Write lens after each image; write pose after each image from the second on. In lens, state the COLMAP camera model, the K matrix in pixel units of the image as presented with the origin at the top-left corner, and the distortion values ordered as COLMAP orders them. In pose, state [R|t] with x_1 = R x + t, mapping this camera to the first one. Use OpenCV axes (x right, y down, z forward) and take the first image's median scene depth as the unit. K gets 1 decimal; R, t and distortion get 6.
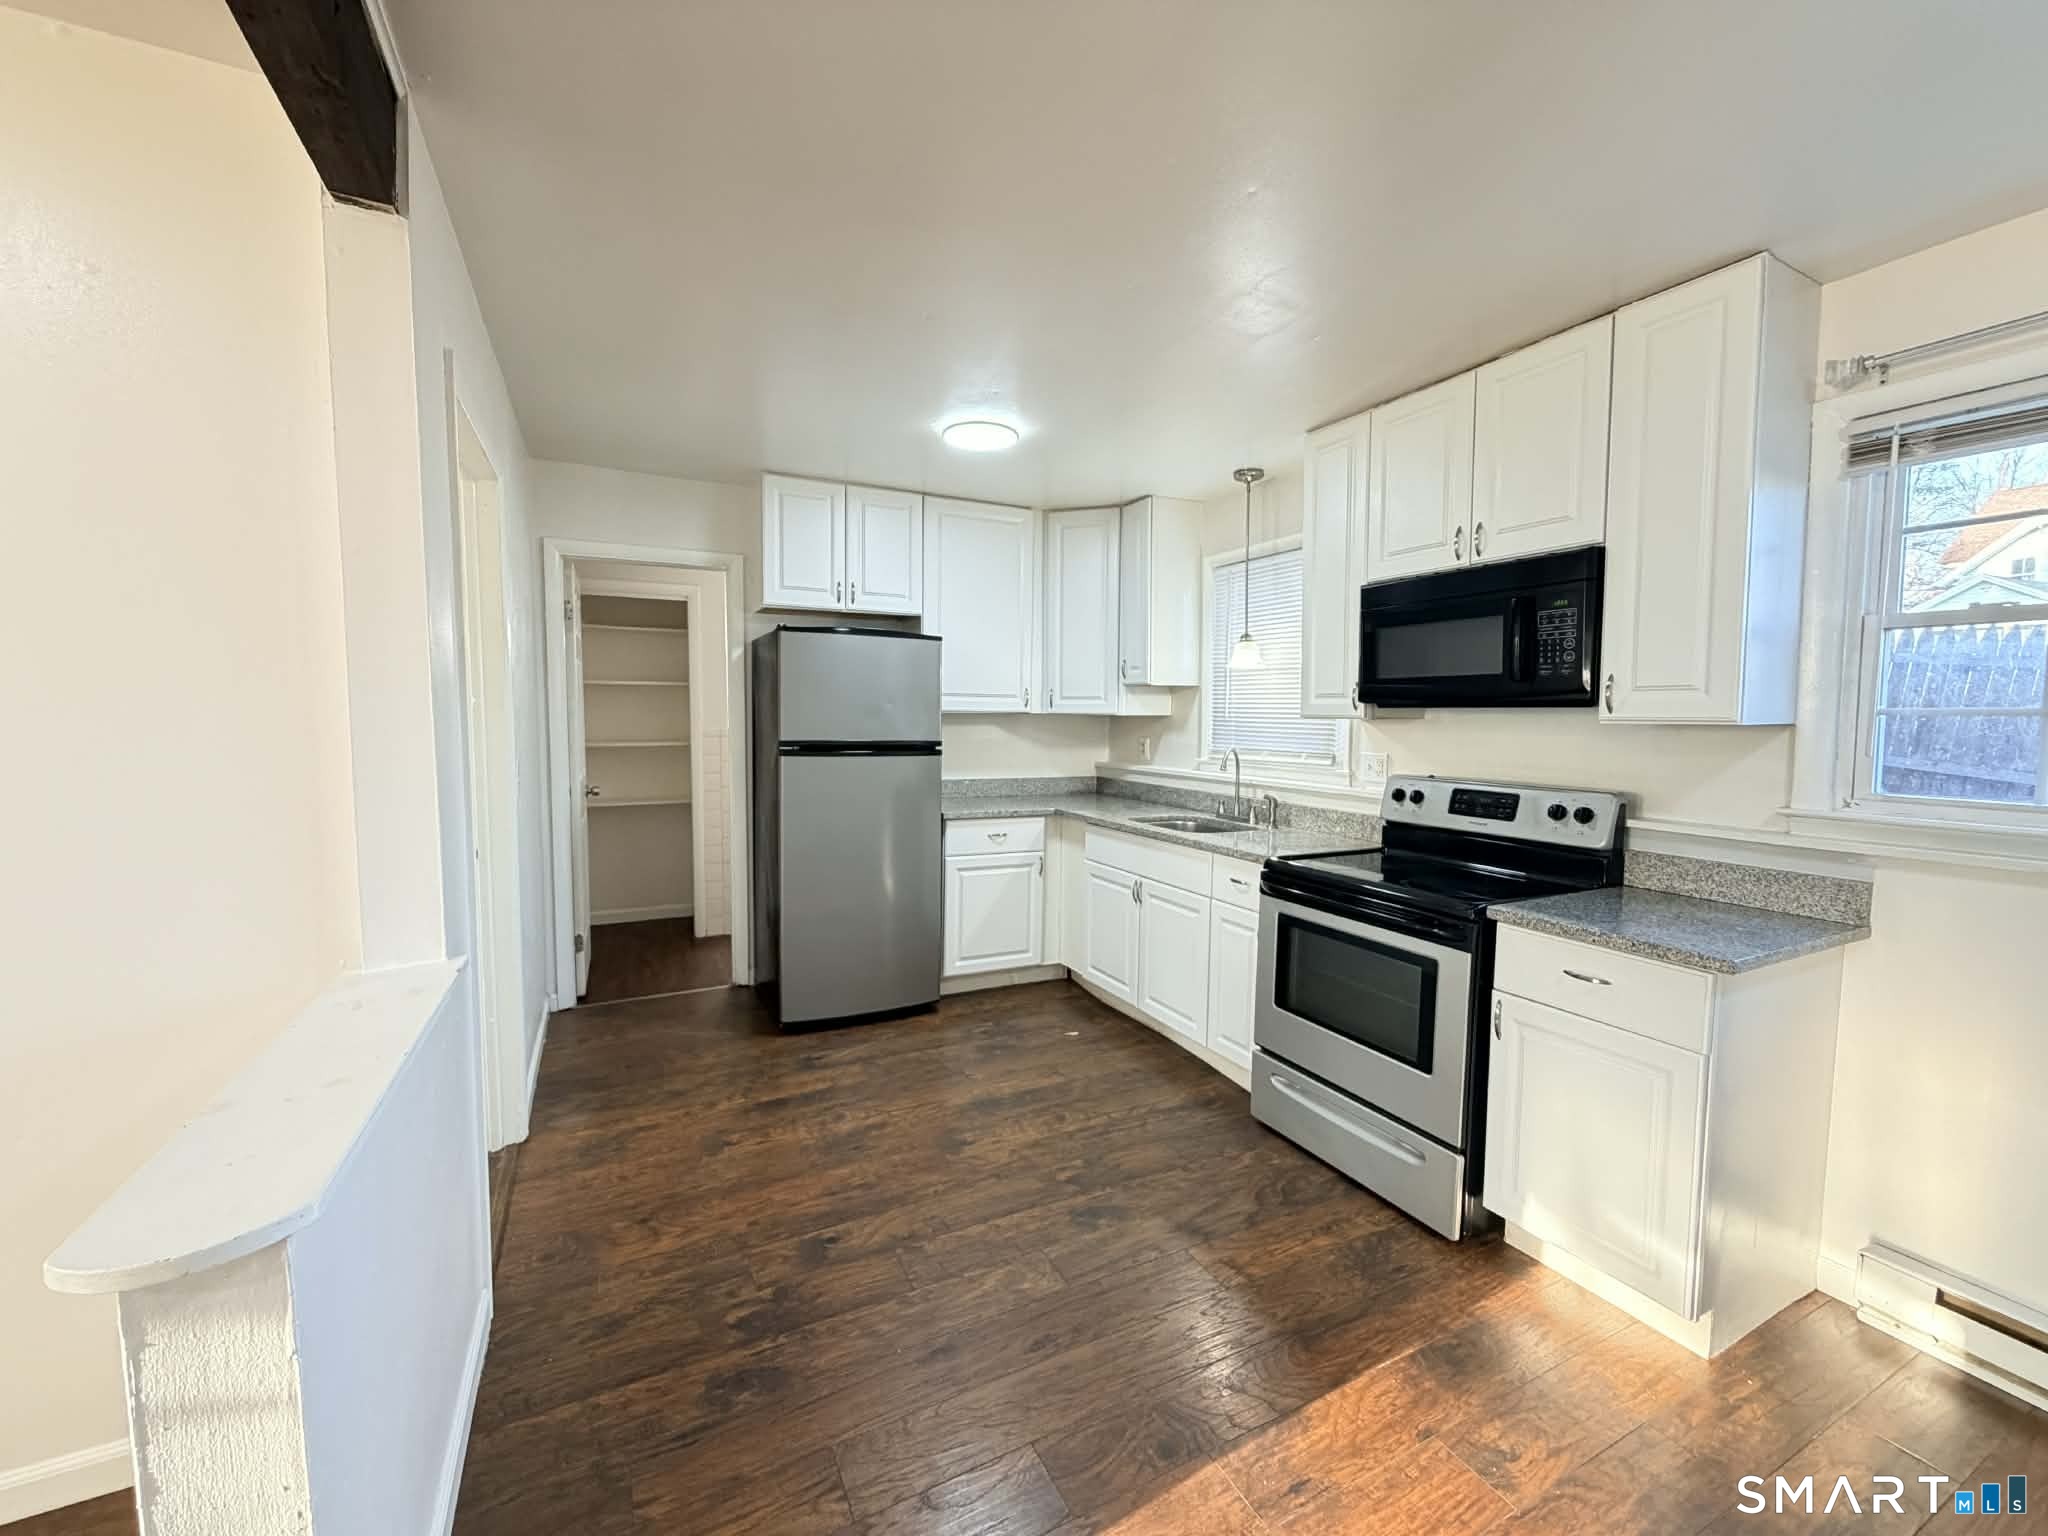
lens RADIAL K [[814.3, 0, 1017.8], [0, 814.3, 762.7], [0, 0, 1]] dist [-0.000819, 0.000185]
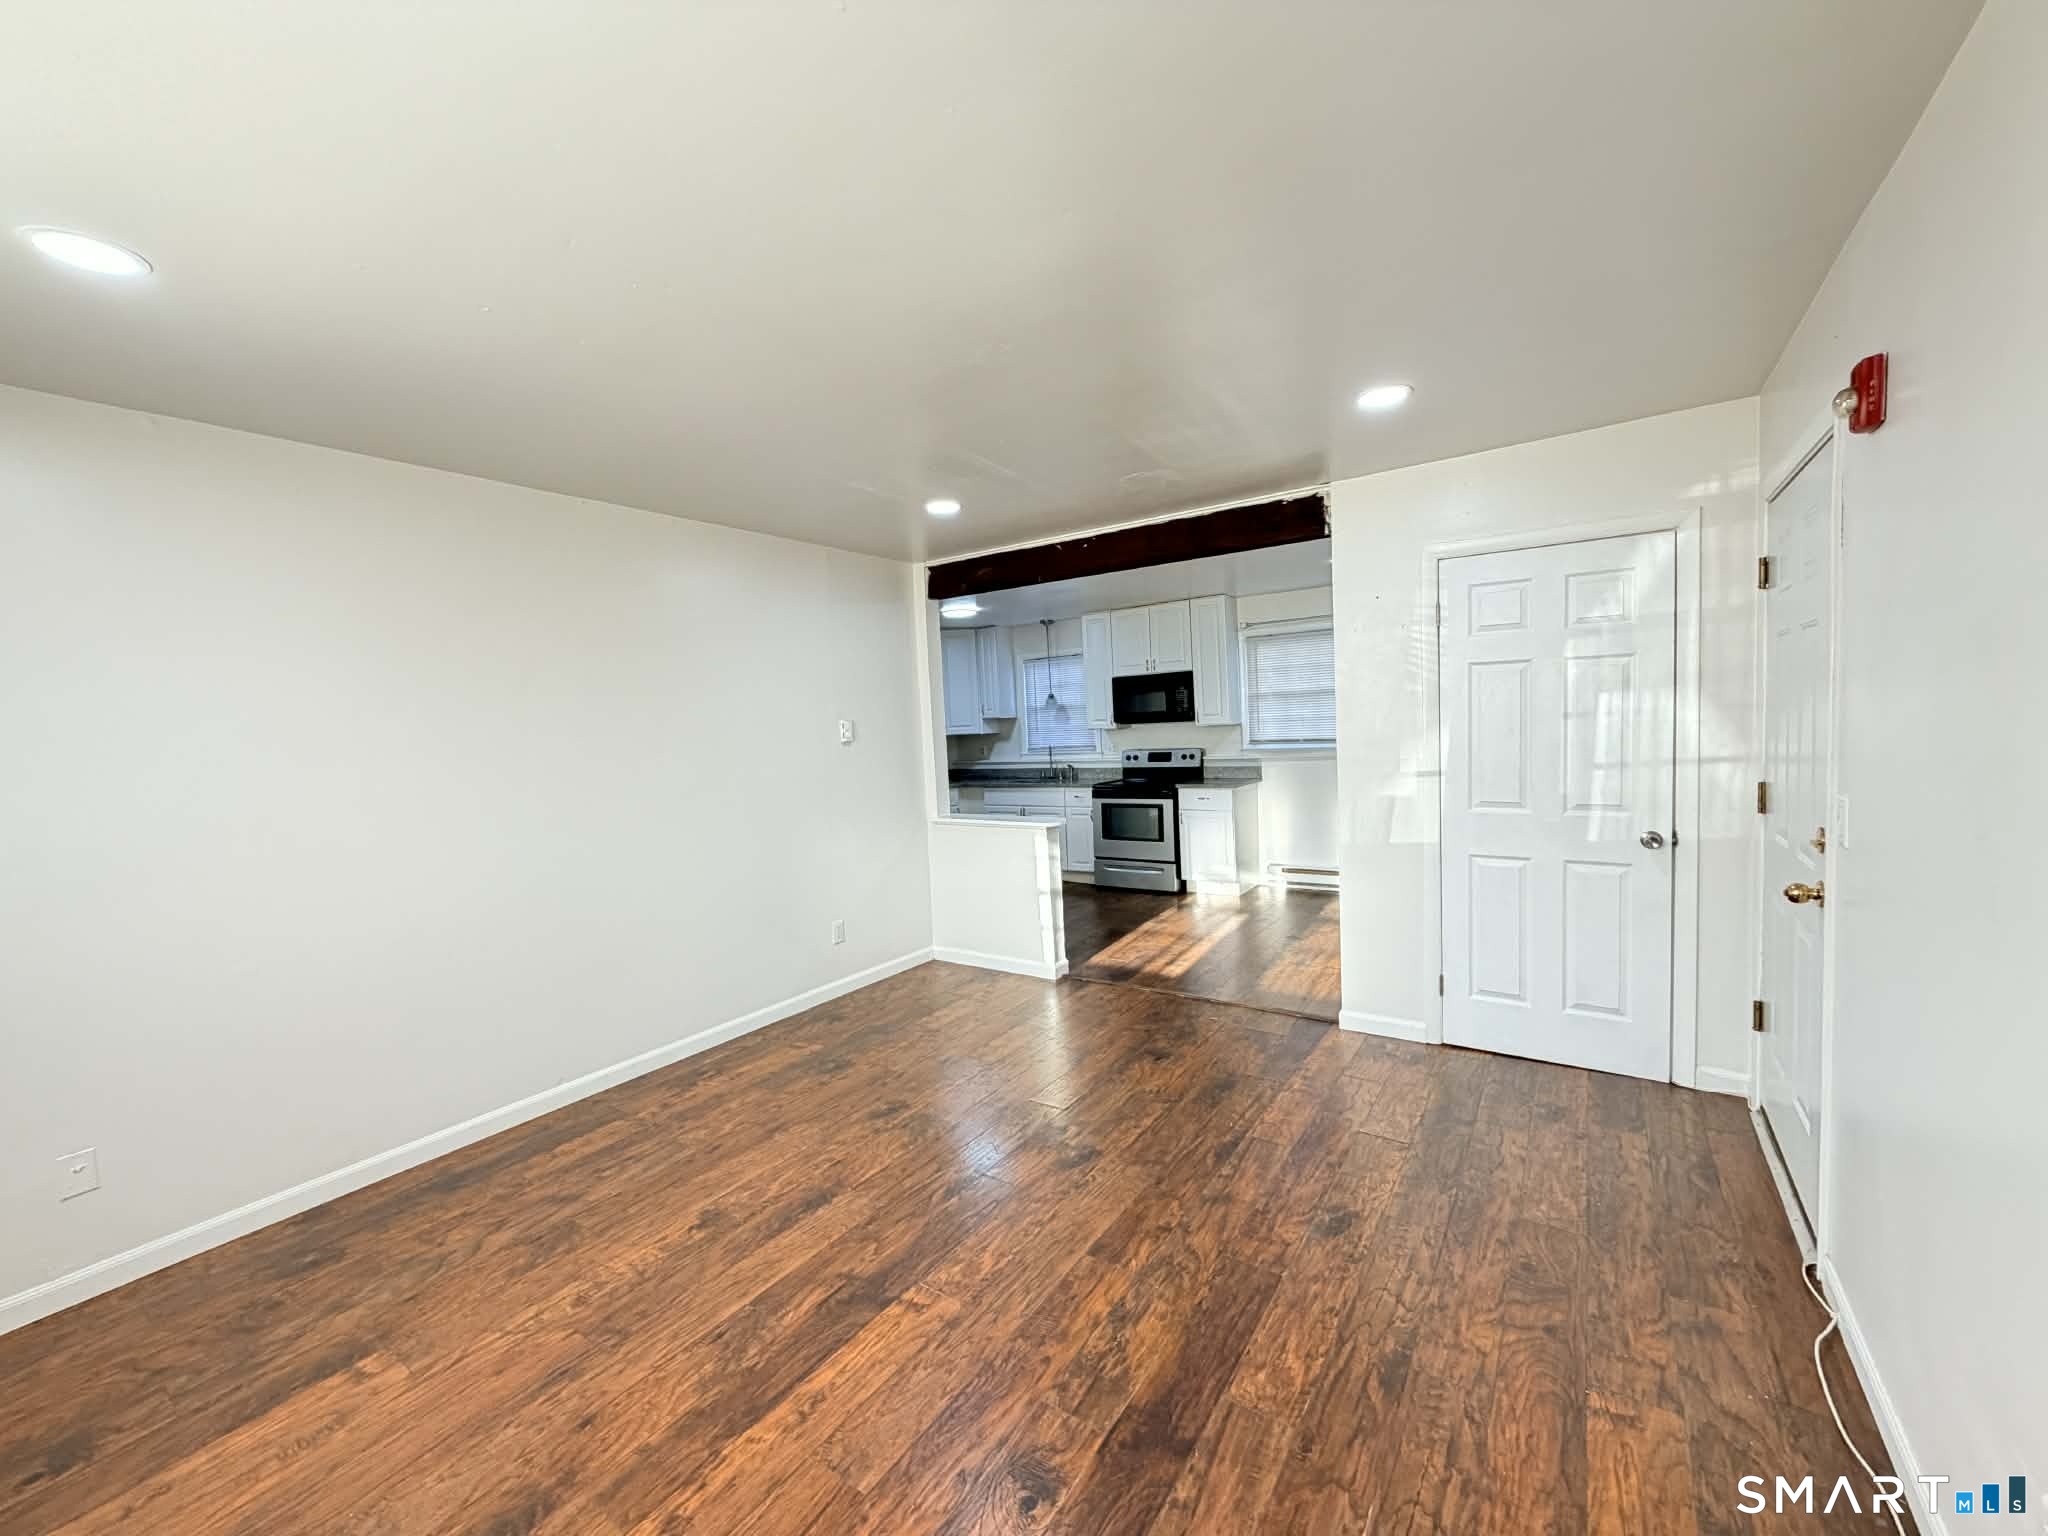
lens RADIAL K [[814.3, 0, 1021.2], [0, 814.3, 774.0], [0, 0, 1]] dist [-0.000819, 0.000185]
pose [[0.874071, -0.080178, 0.479136, -1.110787], [0.084815, 0.996324, 0.011999, 0.033052], [-0.478337, 0.030150, 0.877659, -1.142368]]
